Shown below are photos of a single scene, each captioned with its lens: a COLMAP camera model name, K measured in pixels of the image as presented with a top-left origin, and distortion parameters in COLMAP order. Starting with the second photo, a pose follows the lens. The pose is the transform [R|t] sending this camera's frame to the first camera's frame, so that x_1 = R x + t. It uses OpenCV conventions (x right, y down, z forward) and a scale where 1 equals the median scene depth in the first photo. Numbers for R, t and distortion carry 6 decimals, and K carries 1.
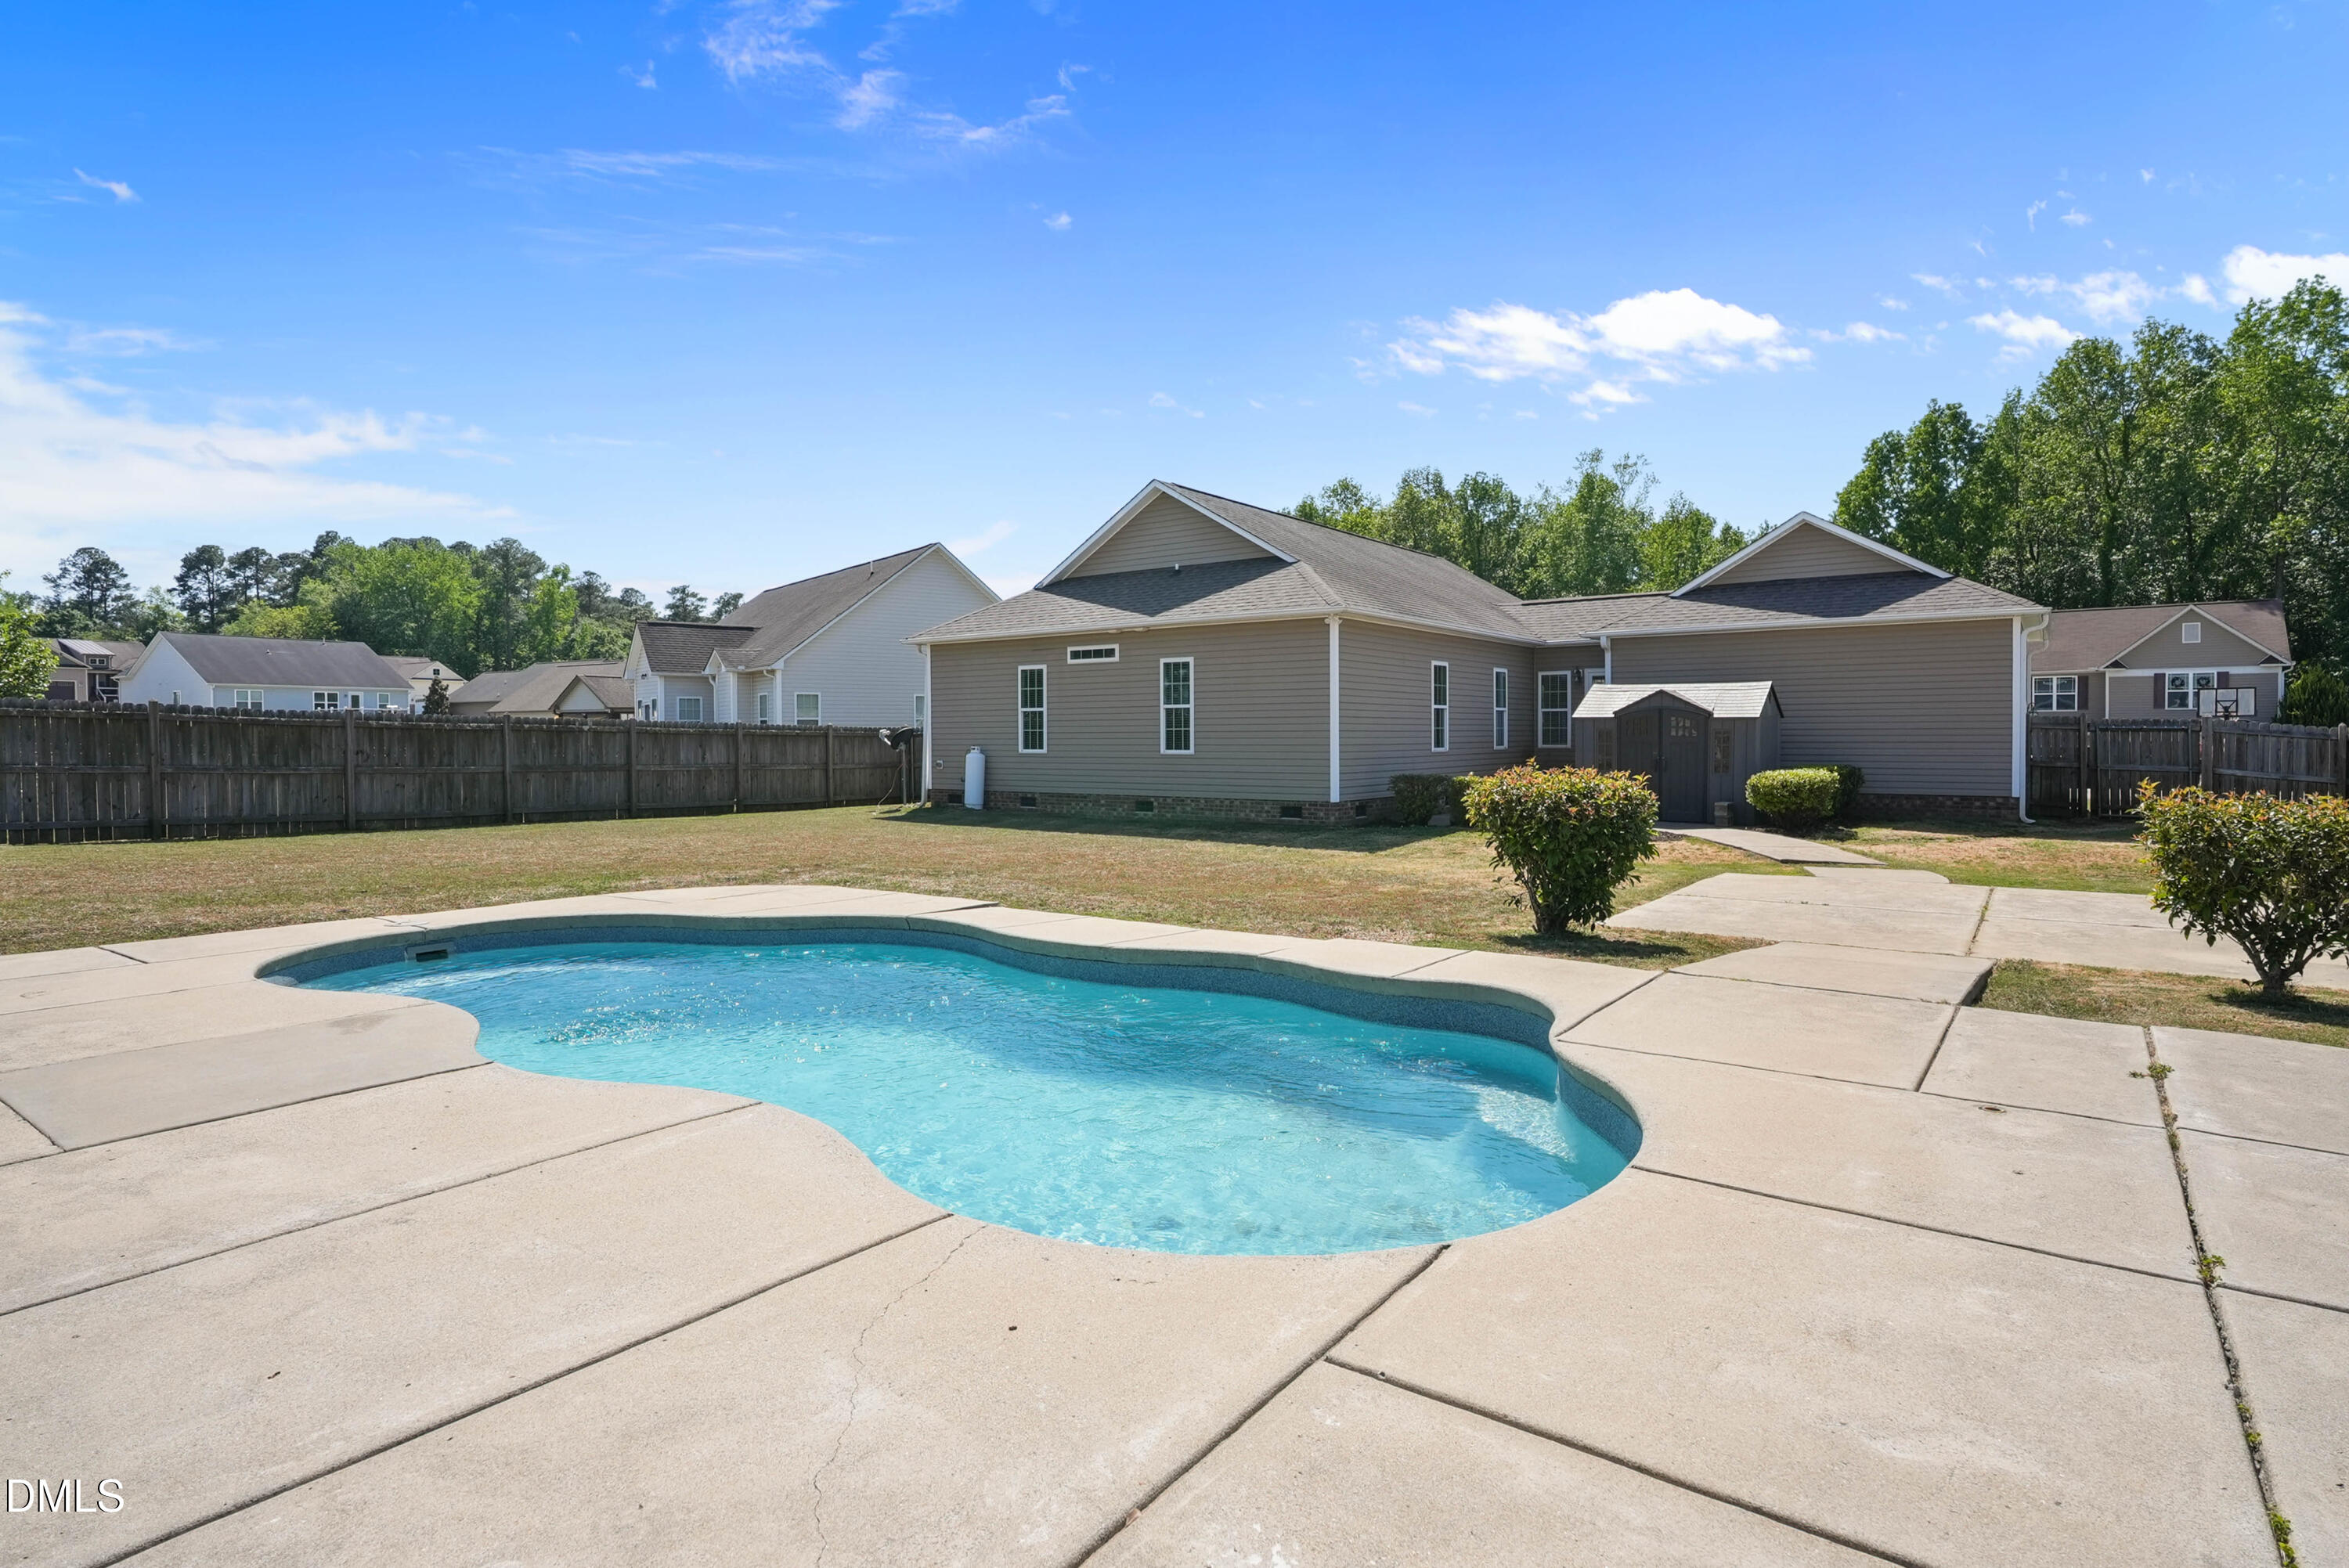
lens RADIAL K [[1196.0, 0, 1172.6], [0, 1196.0, 767.8], [0, 0, 1]] dist [-0.001147, 0.000844]
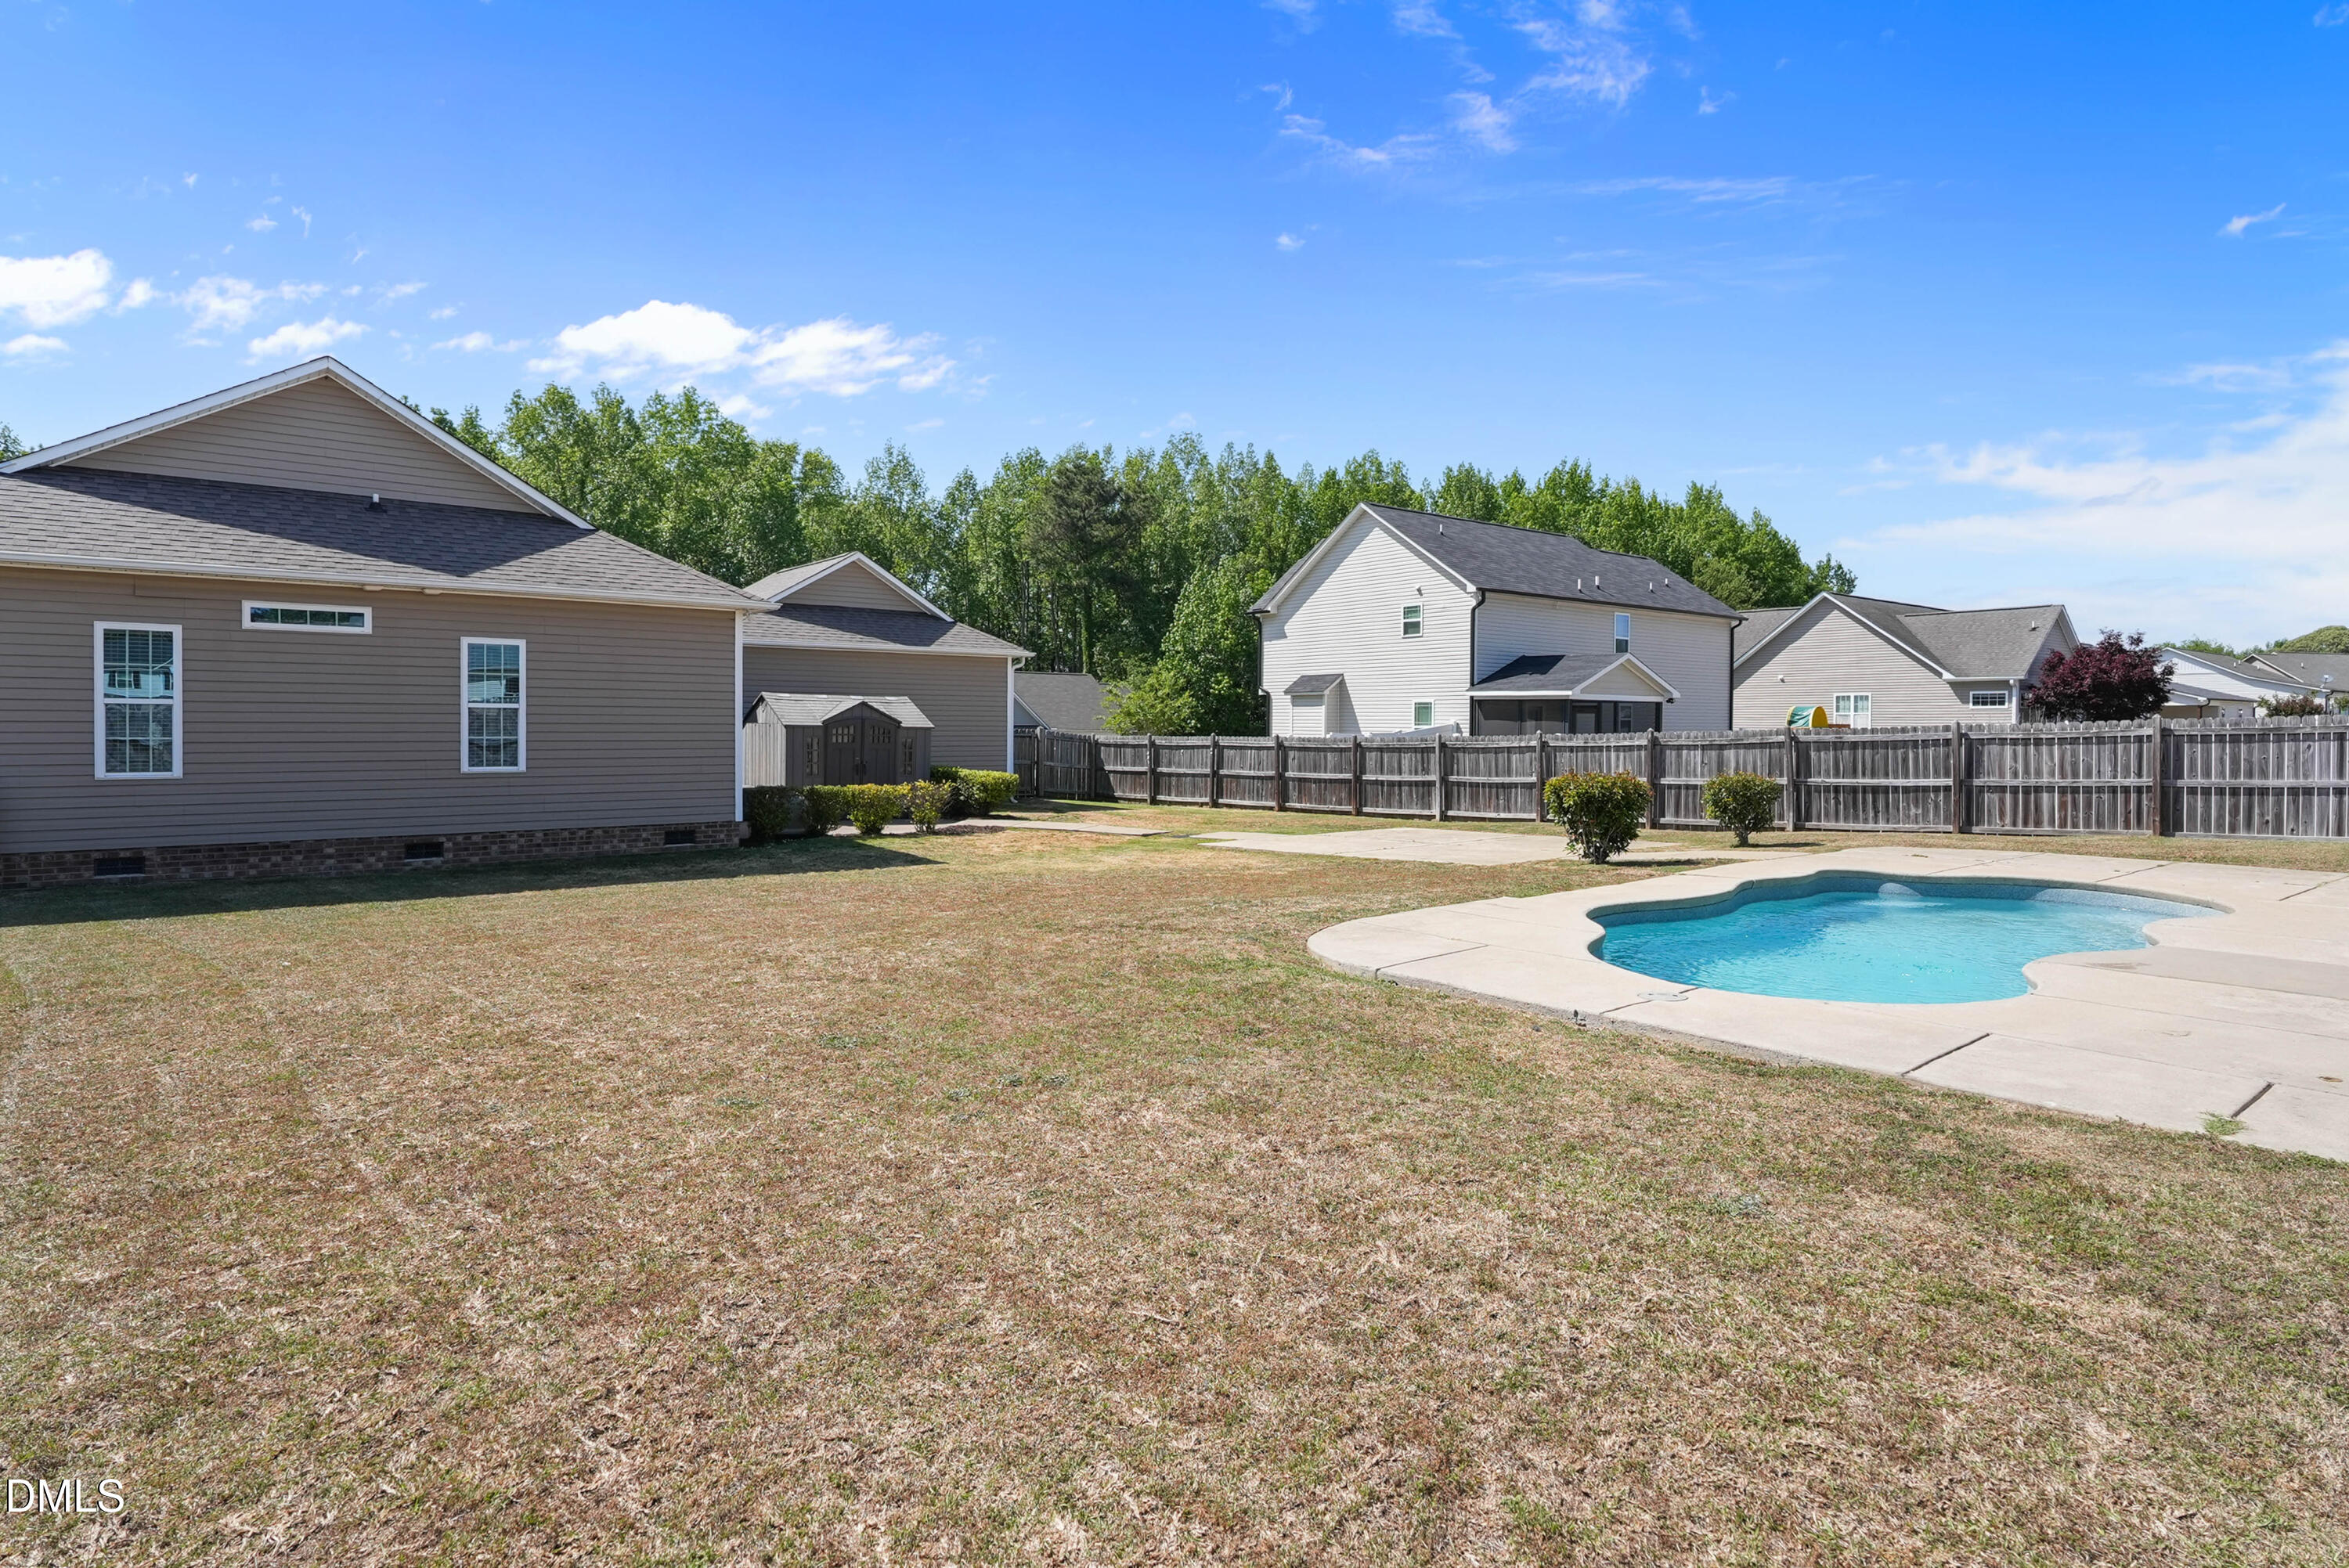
lens RADIAL K [[1196.0, 0, 1172.6], [0, 1196.0, 767.8], [0, 0, 1]] dist [-0.001147, 0.000844]
pose [[0.285313, -0.026210, 0.958076, -0.568376], [0.022640, 0.999531, 0.020602, -0.019806], [-0.958167, 0.015813, 0.285773, 0.404972]]
